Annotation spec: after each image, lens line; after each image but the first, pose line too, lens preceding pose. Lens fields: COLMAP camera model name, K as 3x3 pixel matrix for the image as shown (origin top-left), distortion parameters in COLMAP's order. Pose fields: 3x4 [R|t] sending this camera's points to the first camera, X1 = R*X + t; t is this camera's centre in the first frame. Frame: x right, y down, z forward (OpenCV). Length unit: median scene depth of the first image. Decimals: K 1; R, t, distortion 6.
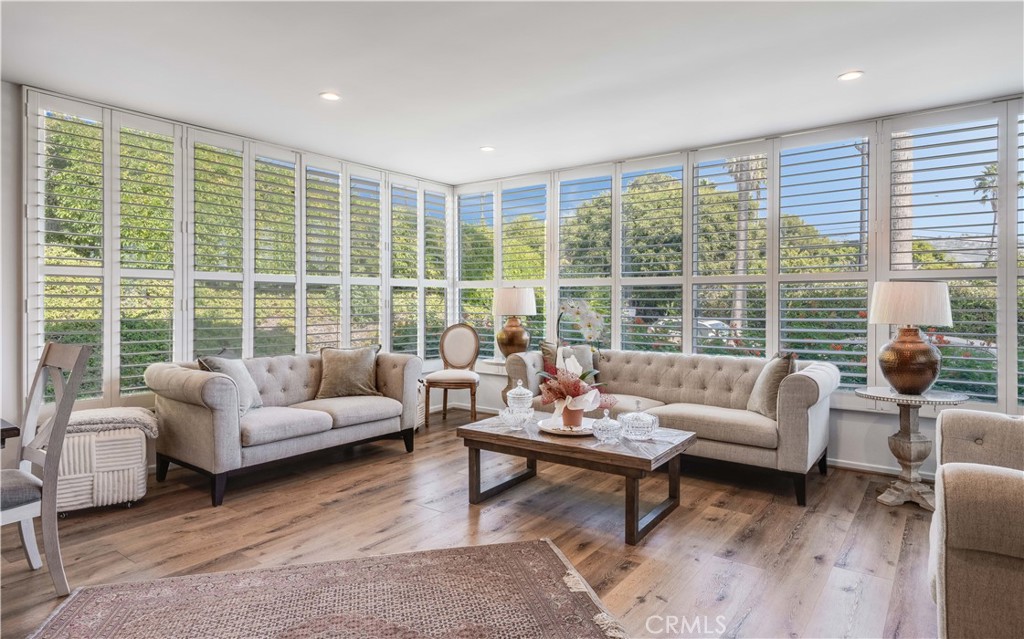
lens RADIAL K [[536.3, 0, 514.7], [0, 536.3, 304.4], [0, 0, 1]] dist [0.004000, 0.000868]
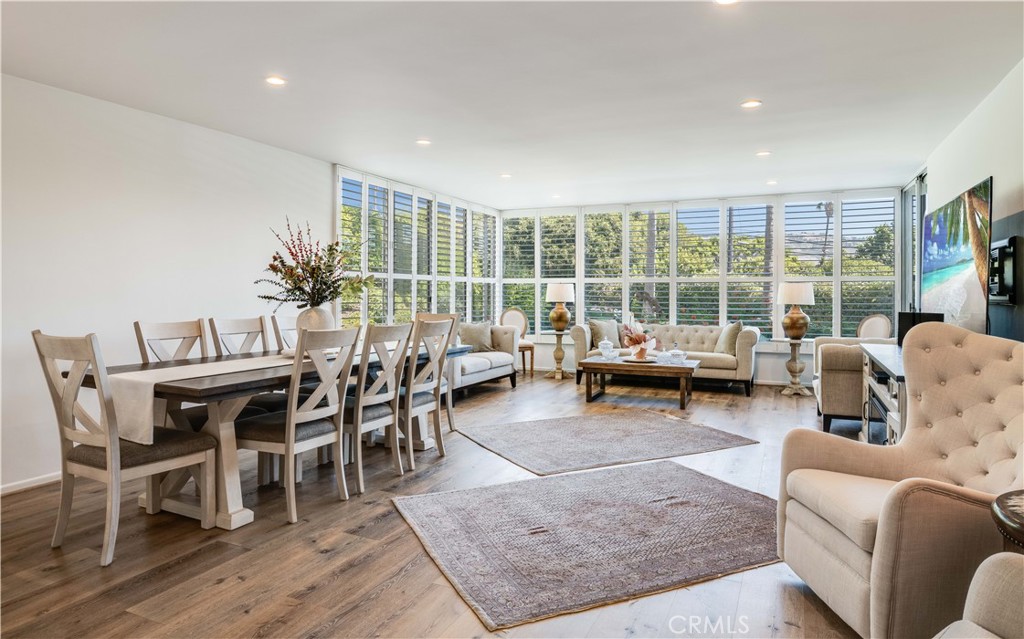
lens RADIAL K [[536.3, 0, 514.7], [0, 536.3, 304.4], [0, 0, 1]] dist [0.004000, 0.000868]
pose [[0.980404, -0.003597, 0.196967, -0.603716], [0.000574, 0.999881, 0.015400, 0.005741], [-0.196999, -0.014985, 0.980289, -0.659715]]
